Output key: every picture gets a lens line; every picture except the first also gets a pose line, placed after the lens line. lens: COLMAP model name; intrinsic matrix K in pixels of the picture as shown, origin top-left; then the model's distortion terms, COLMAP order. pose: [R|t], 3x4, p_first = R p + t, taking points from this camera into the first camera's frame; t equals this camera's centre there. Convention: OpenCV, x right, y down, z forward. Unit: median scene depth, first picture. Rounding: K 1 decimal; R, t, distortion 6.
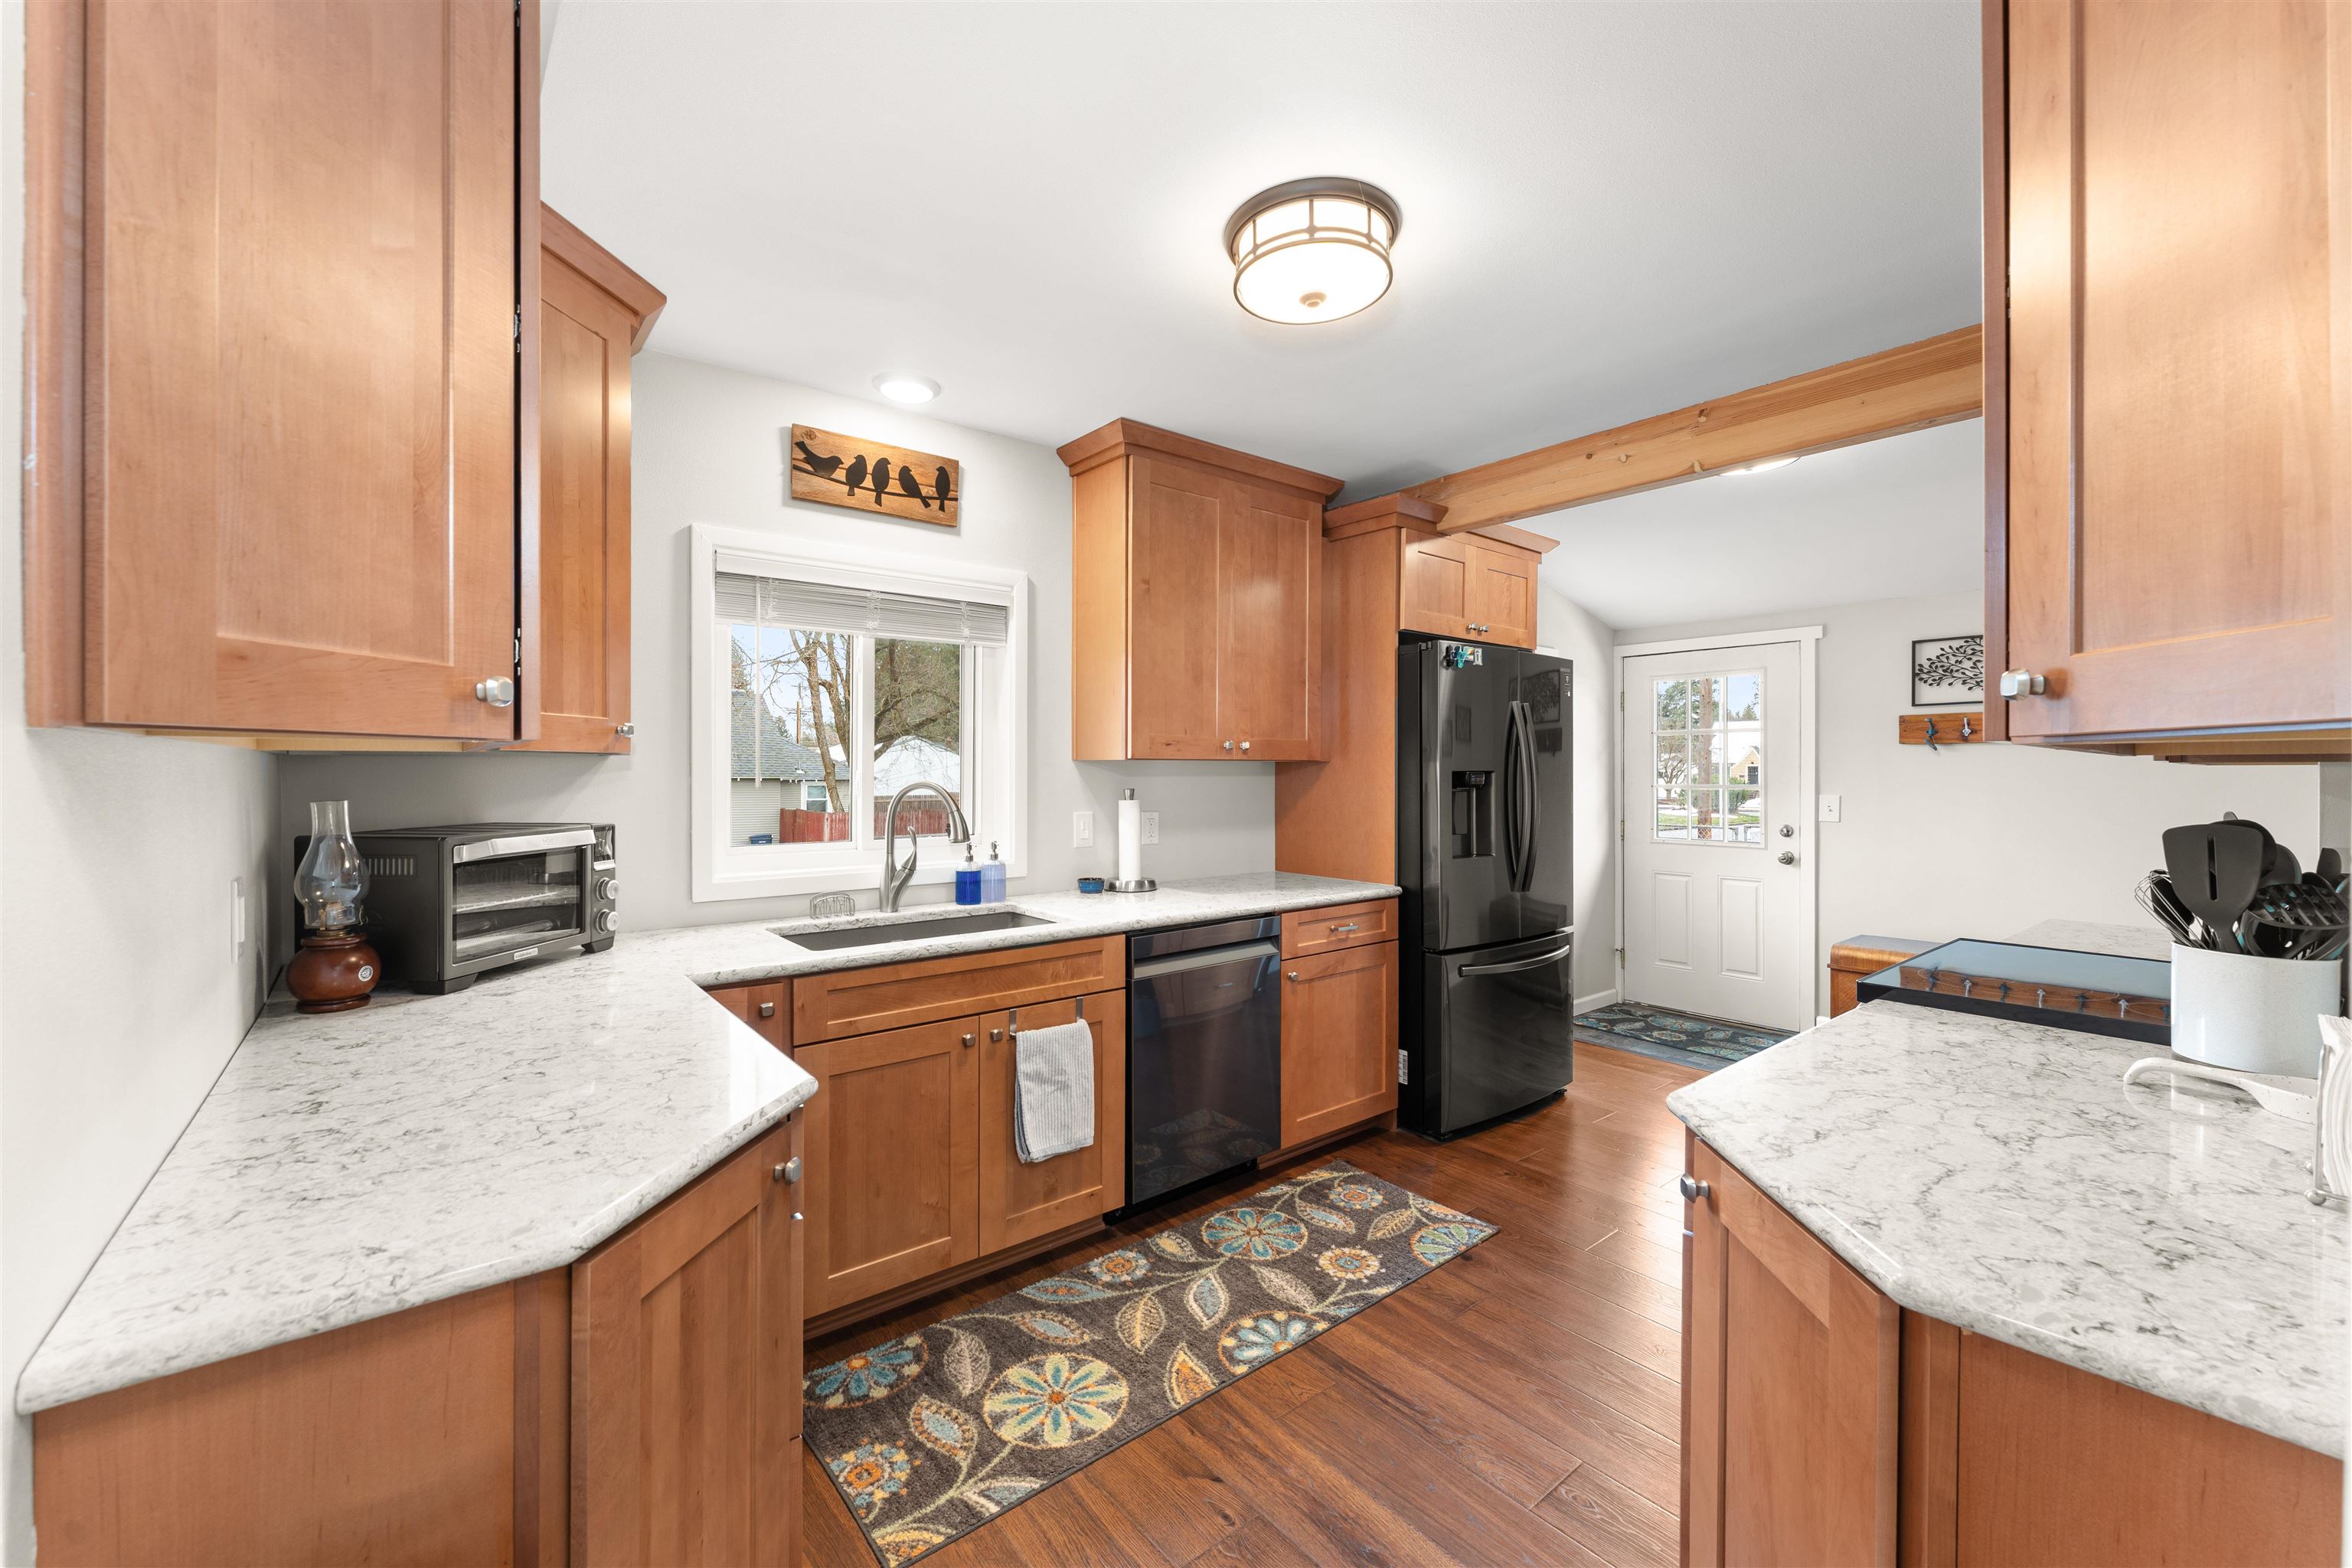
lens RADIAL K [[958.8, 0, 1173.4], [0, 958.8, 761.2], [0, 0, 1]] dist [0.002724, -0.000617]
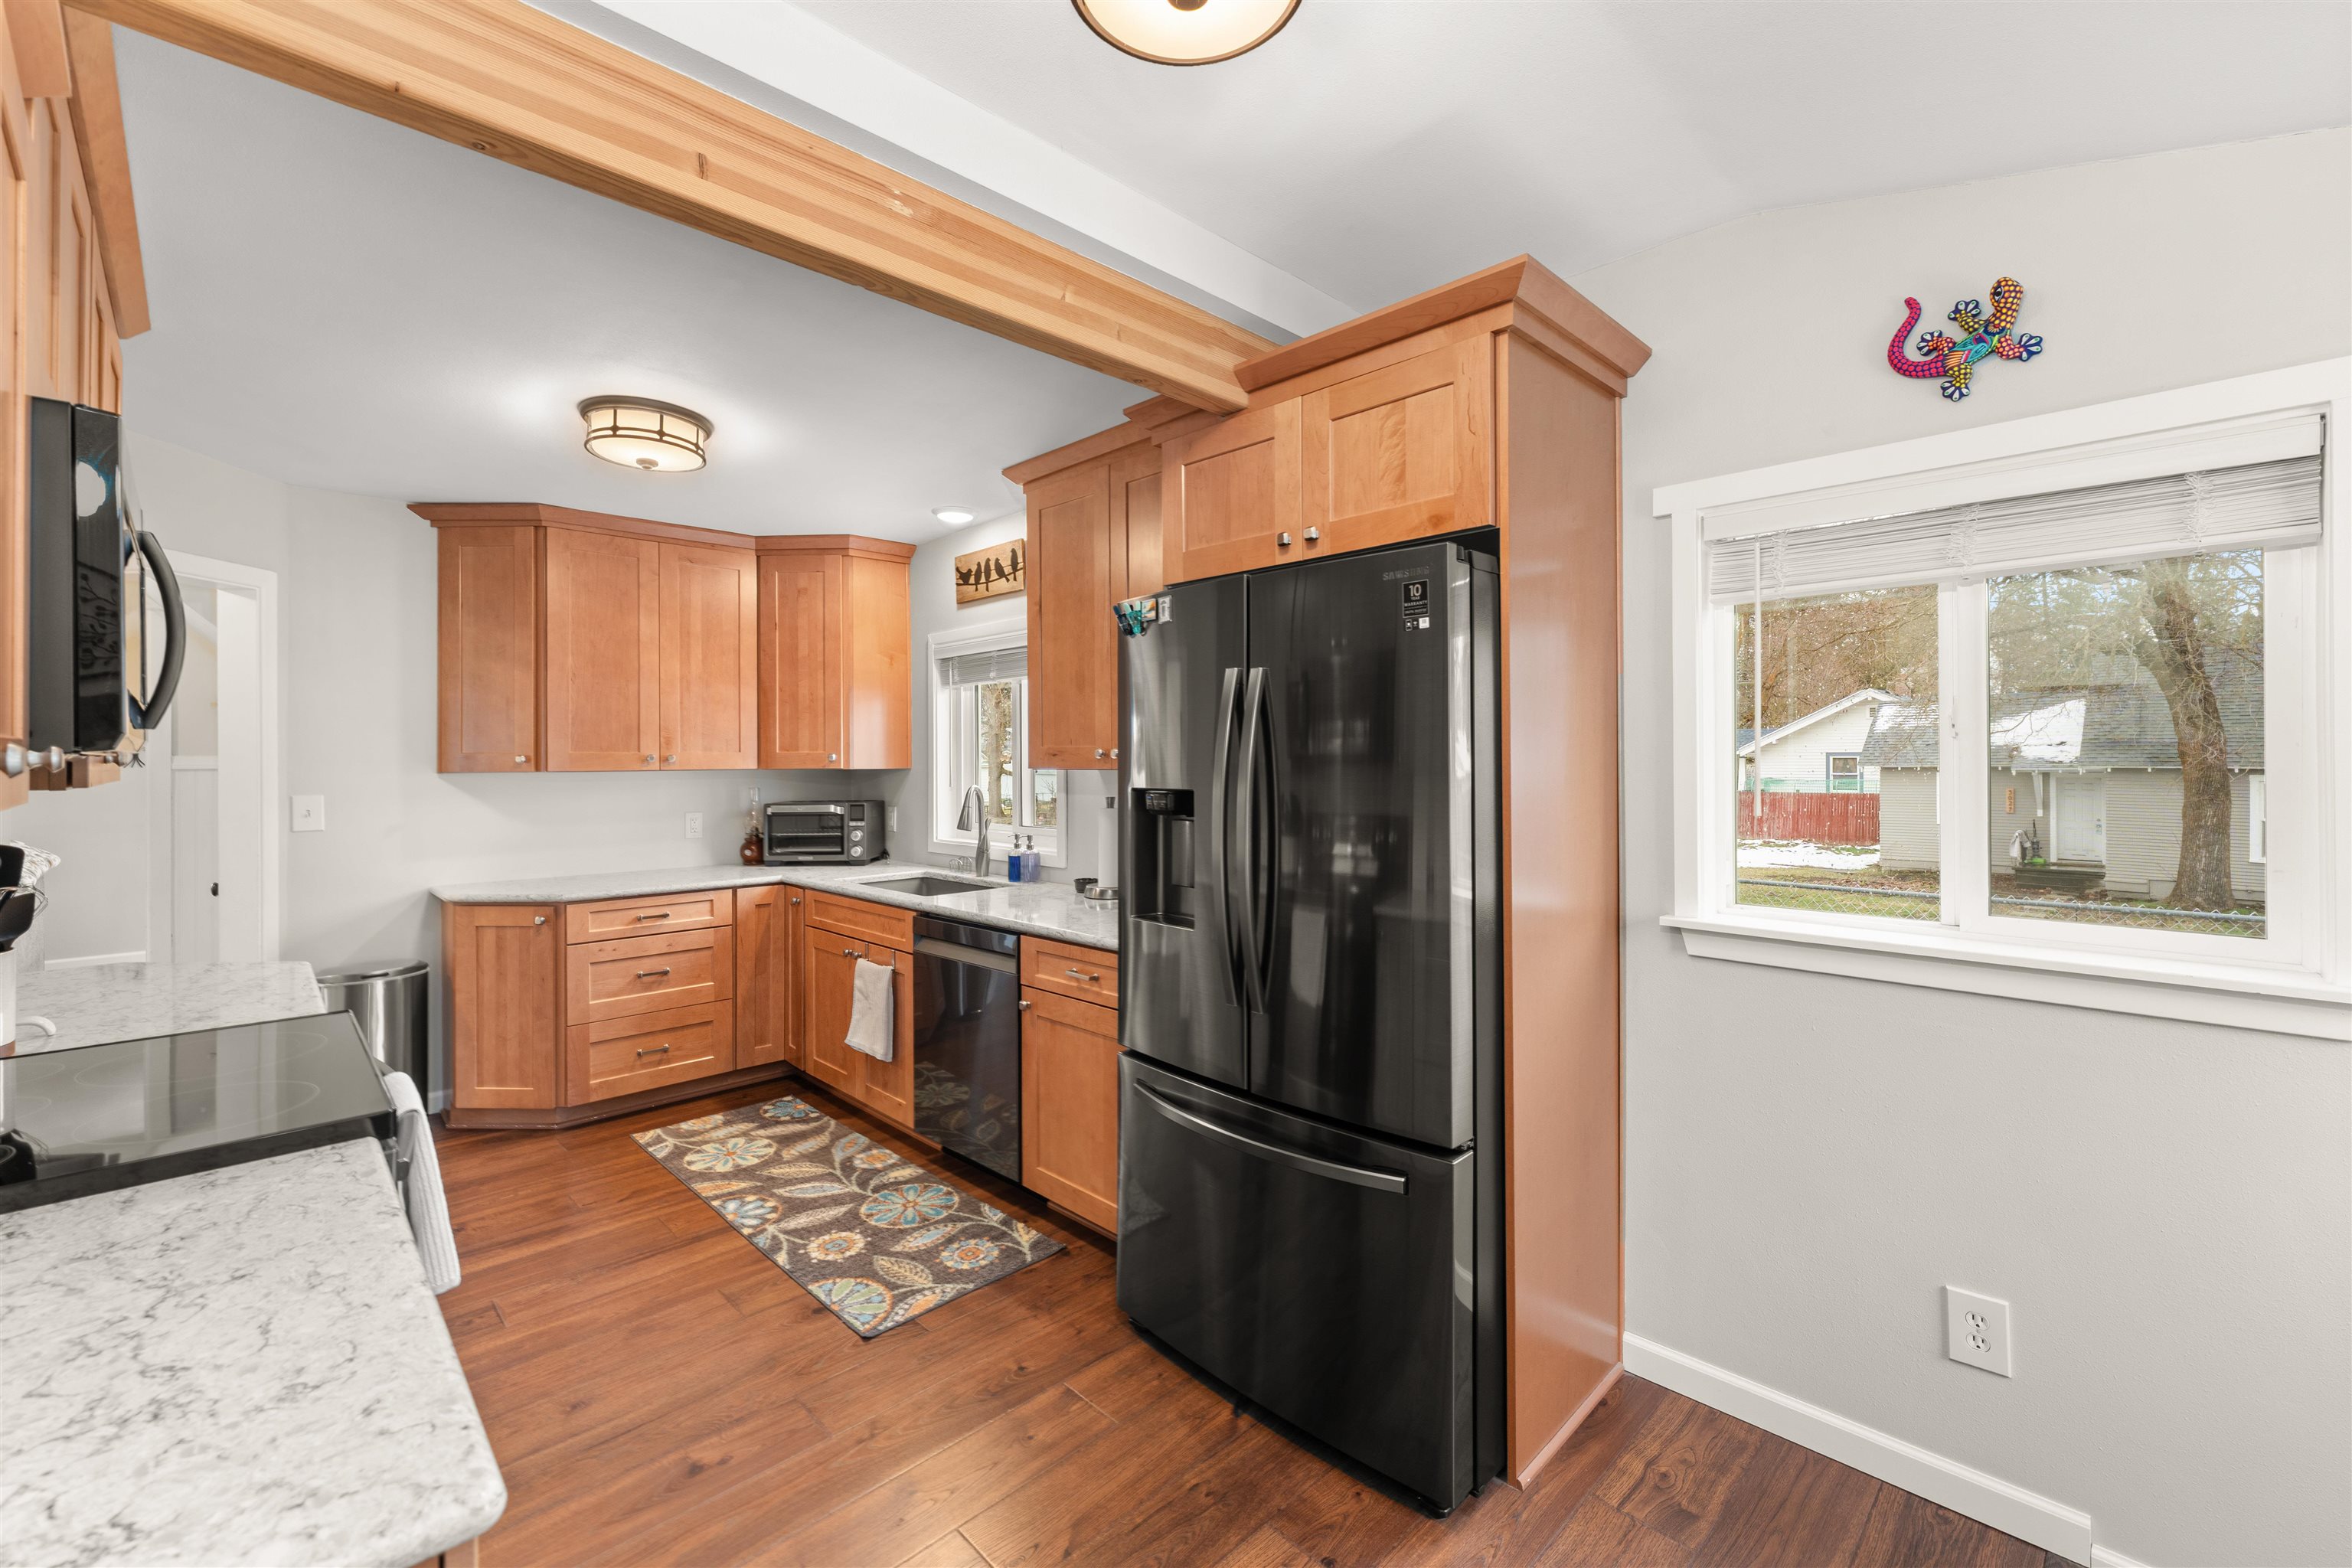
lens RADIAL K [[958.8, 0, 1156.7], [0, 958.8, 755.2], [0, 0, 1]] dist [0.002724, -0.000617]
pose [[0.085859, -0.011322, -0.996243, 1.136571], [0.012524, 0.999869, -0.010284, -0.005497], [0.996229, -0.011594, 0.085990, 1.125570]]
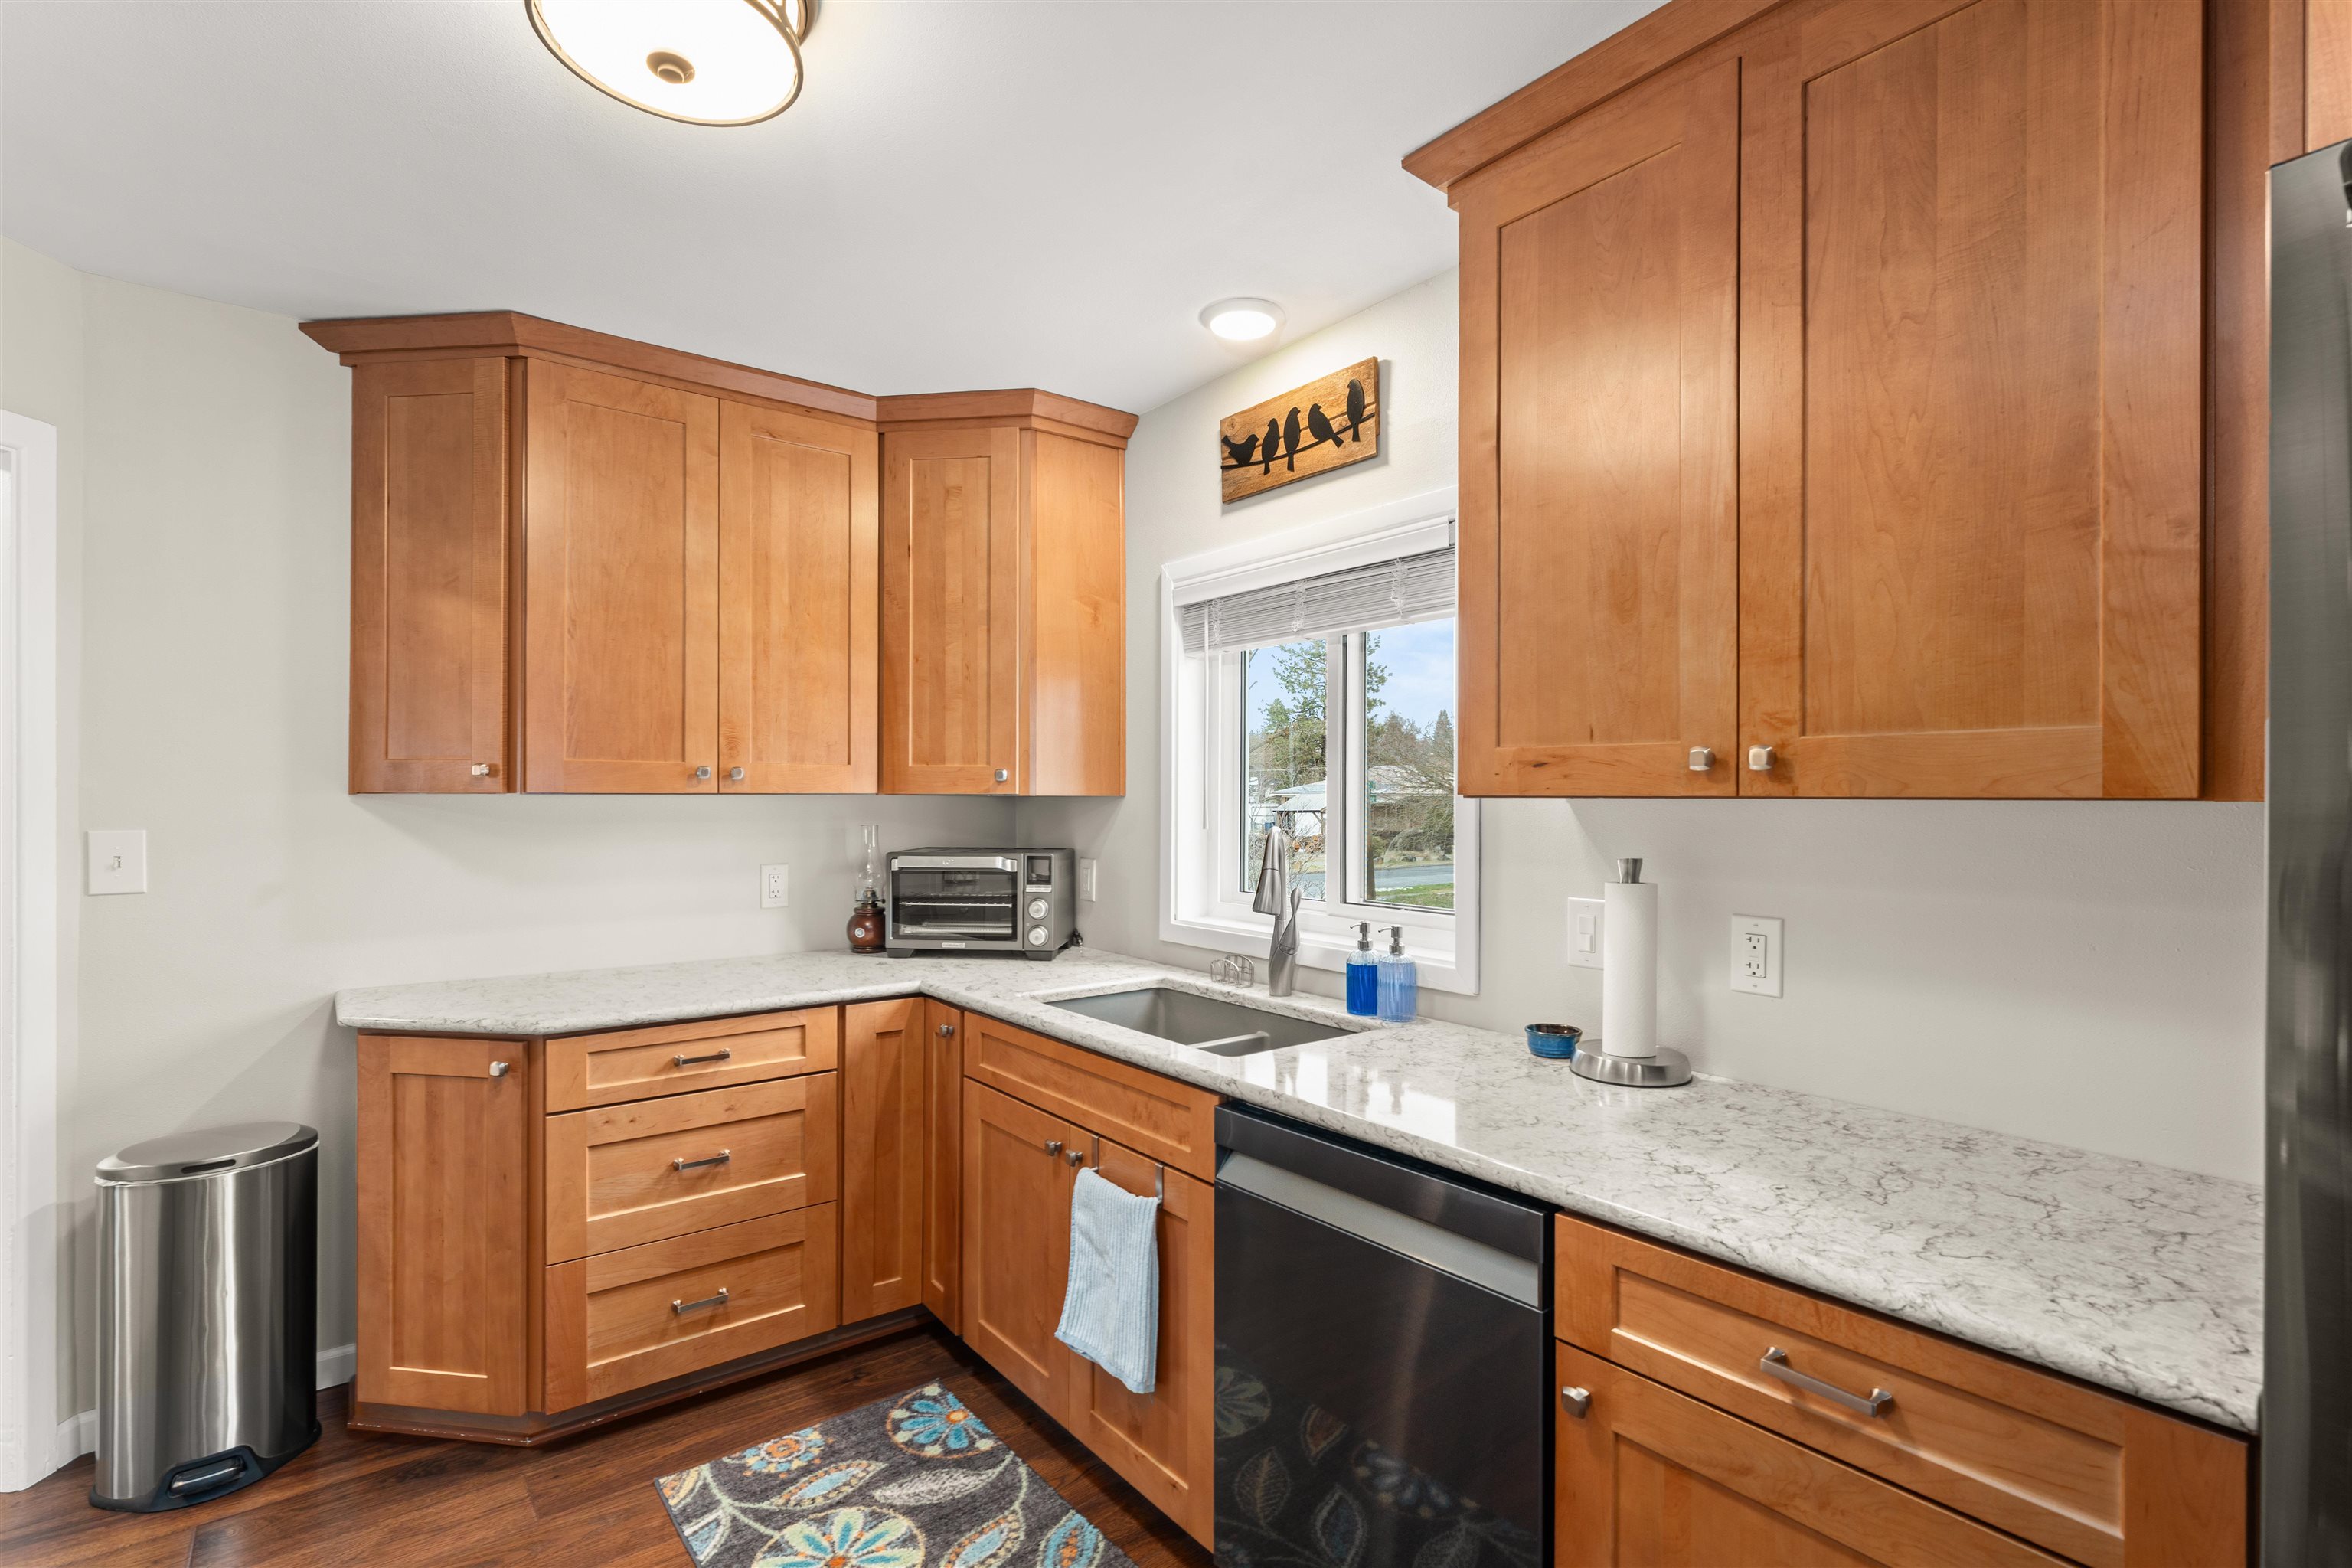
lens RADIAL K [[1089.2, 0, 1163.3], [0, 1089.2, 794.0], [0, 0, 1]] dist [-0.001718, -0.000817]
pose [[-0.023130, -0.004641, -0.999722, 0.576524], [0.002022, 0.999987, -0.004689, -0.001486], [0.999730, -0.002130, -0.023120, 0.915816]]
